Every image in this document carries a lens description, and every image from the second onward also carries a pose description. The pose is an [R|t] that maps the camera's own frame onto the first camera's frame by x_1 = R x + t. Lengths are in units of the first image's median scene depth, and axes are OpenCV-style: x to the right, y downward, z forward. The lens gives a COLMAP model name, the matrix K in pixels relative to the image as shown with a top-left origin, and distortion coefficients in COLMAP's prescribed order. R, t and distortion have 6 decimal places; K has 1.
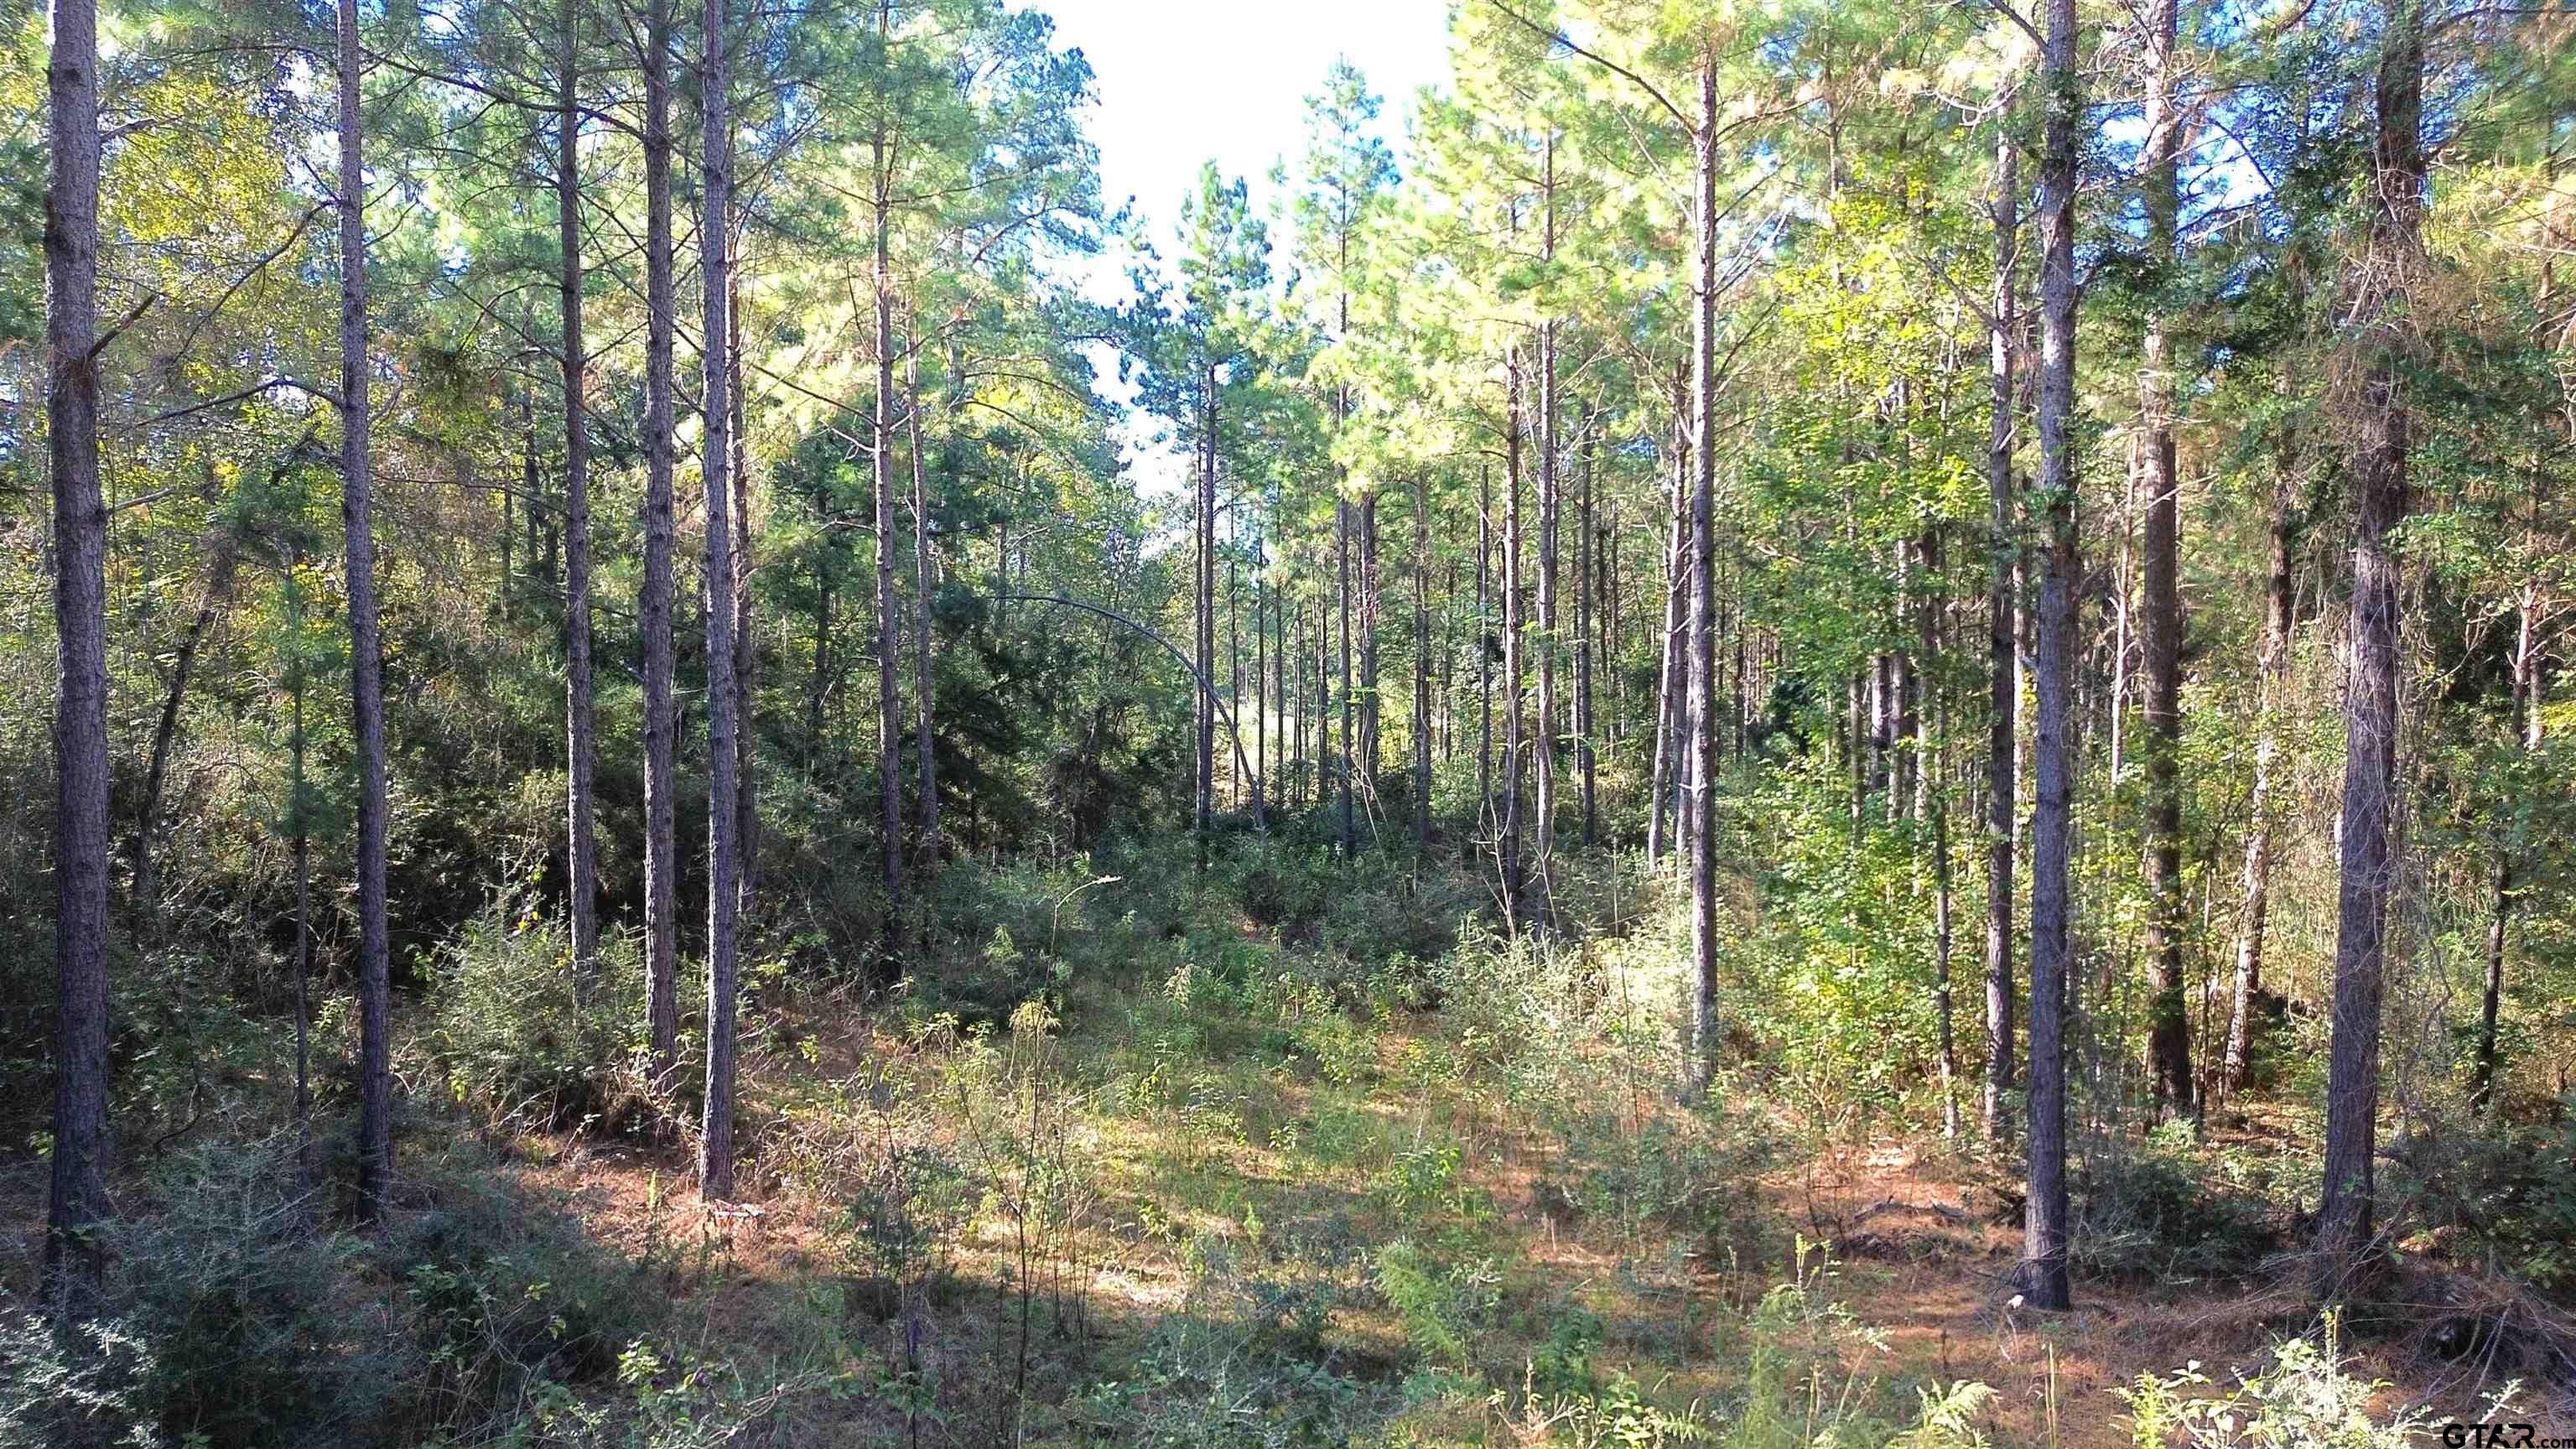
lens RADIAL K [[1809.4, 0, 1291.2], [0, 1809.4, 732.0], [0, 0, 1]] dist [0.127551, -0.195753]
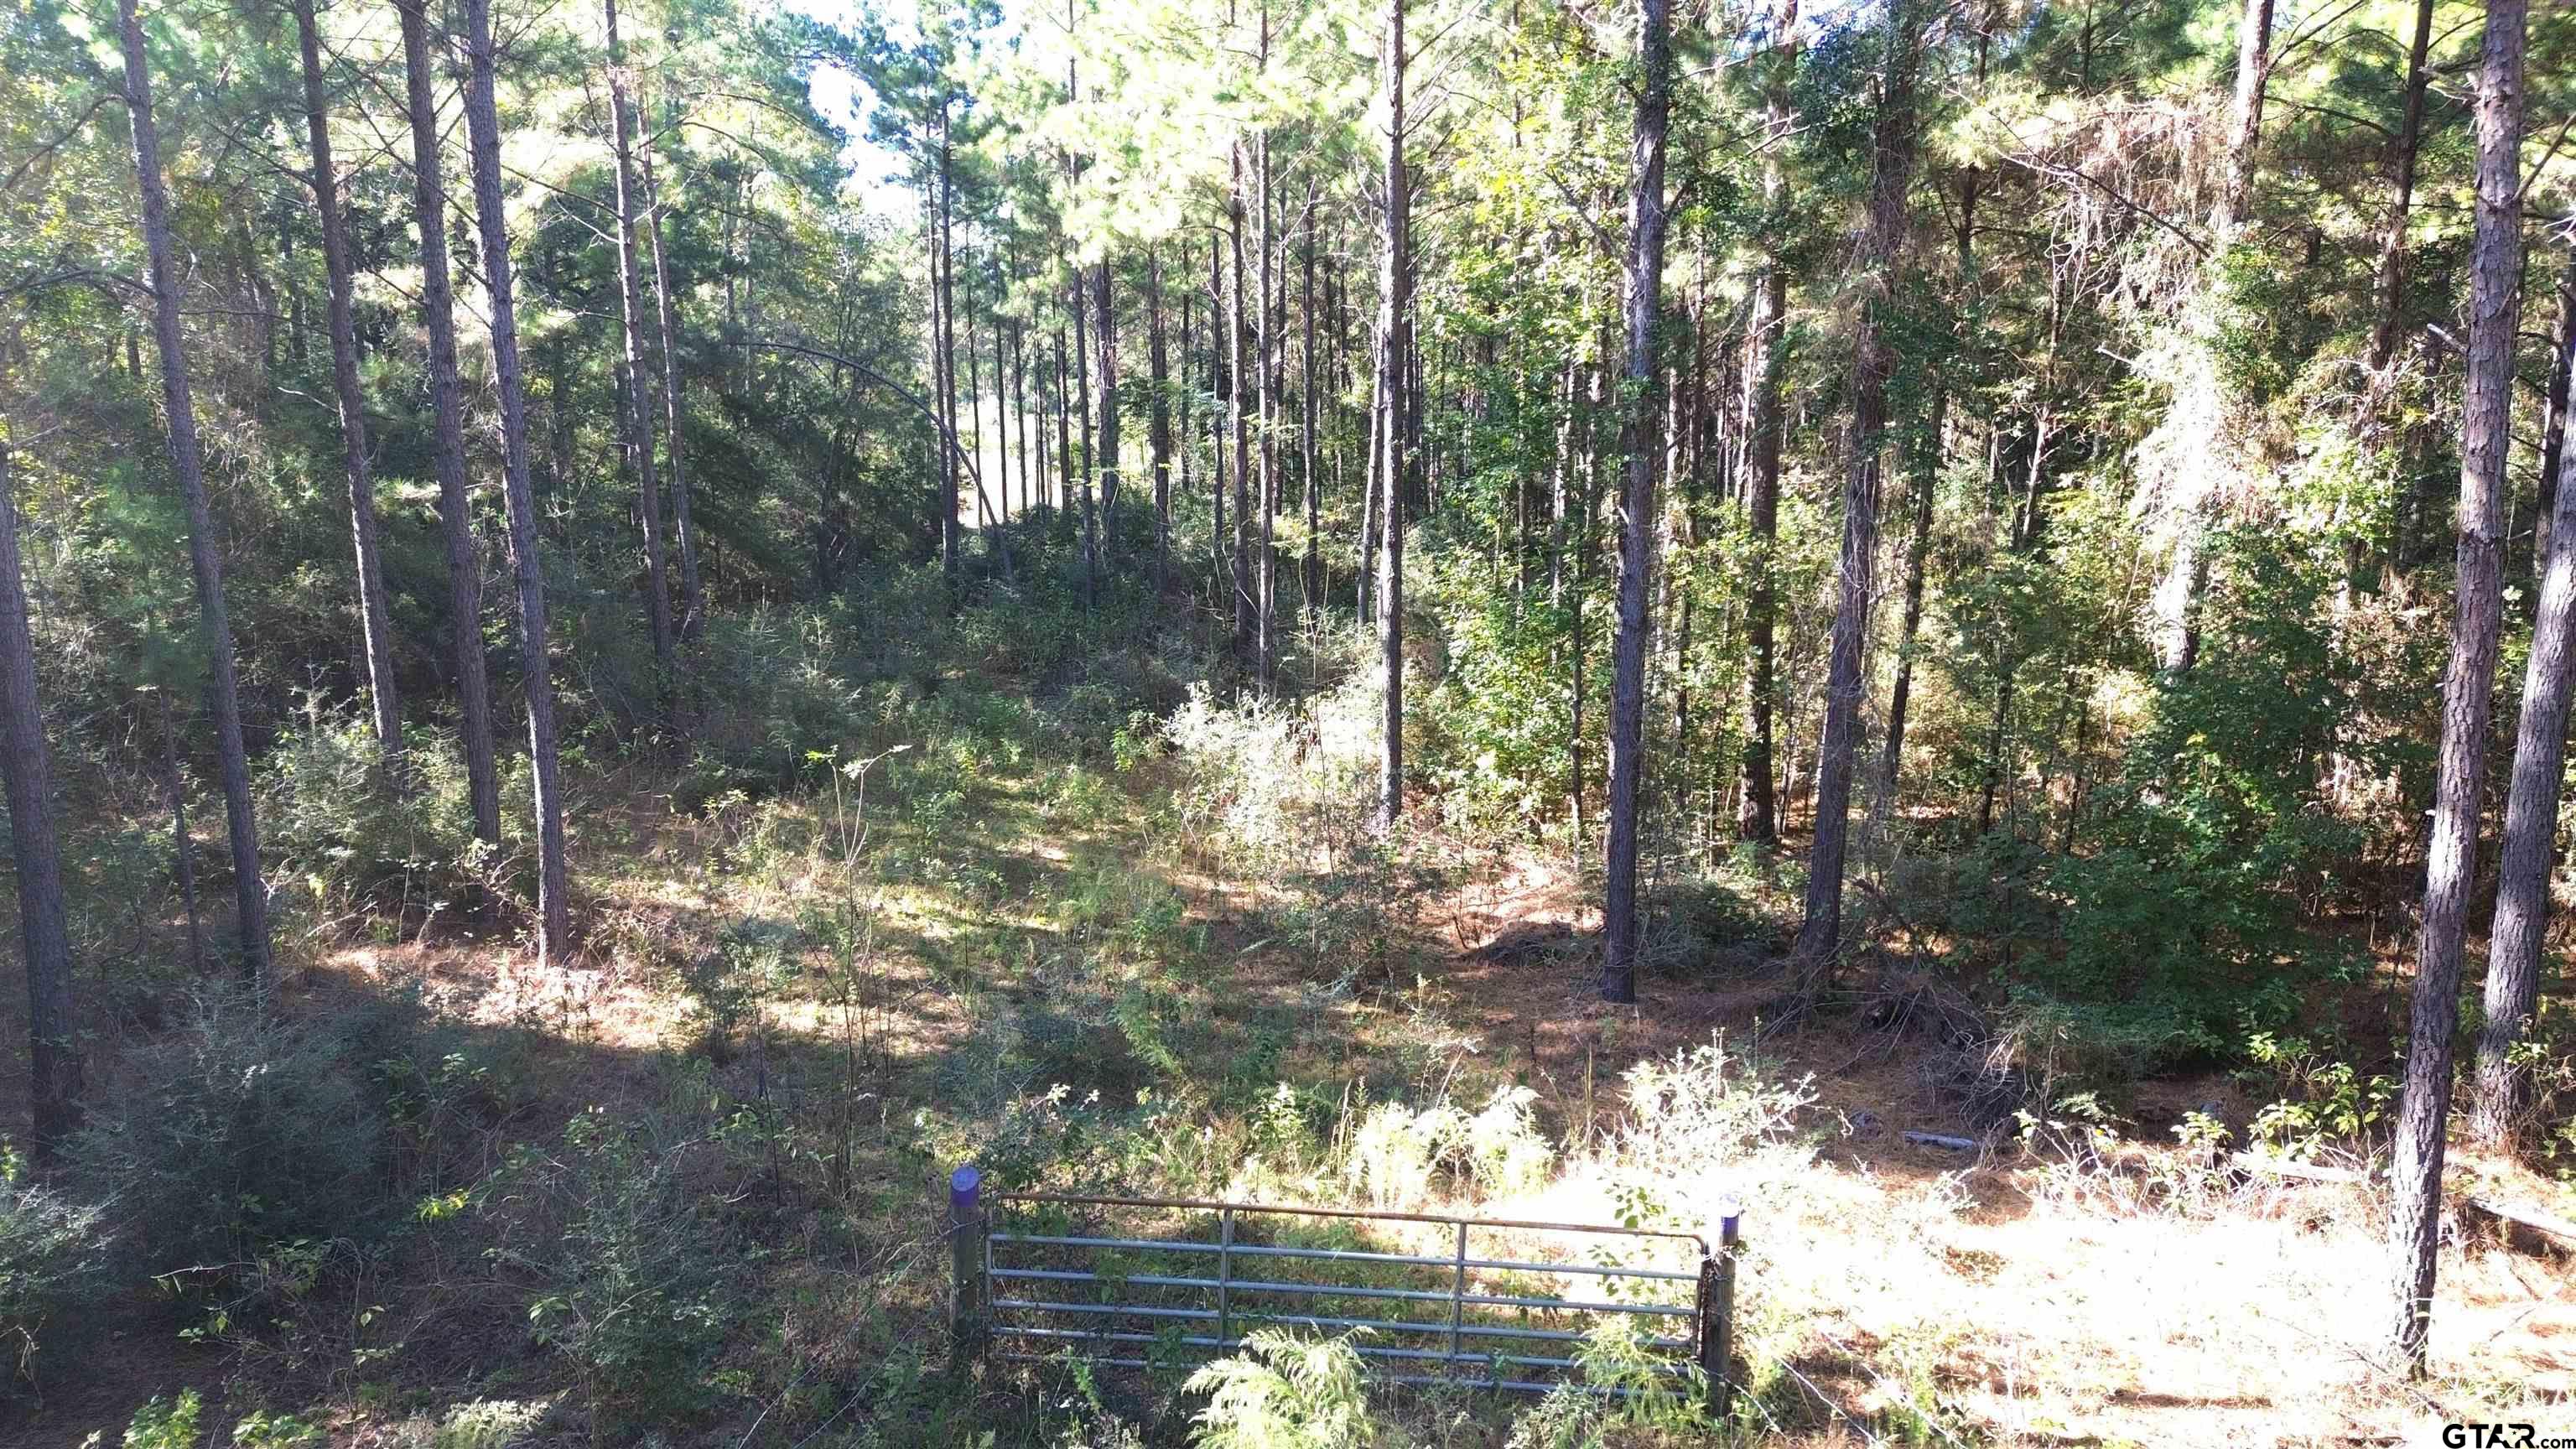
lens RADIAL K [[1809.4, 0, 1291.2], [0, 1809.4, 732.0], [0, 0, 1]] dist [0.127551, -0.195753]
pose [[0.990264, -0.030255, 0.135872, -0.000140], [0.006369, 0.984920, 0.172892, -0.046962], [-0.139053, -0.170343, 0.975524, -0.096556]]
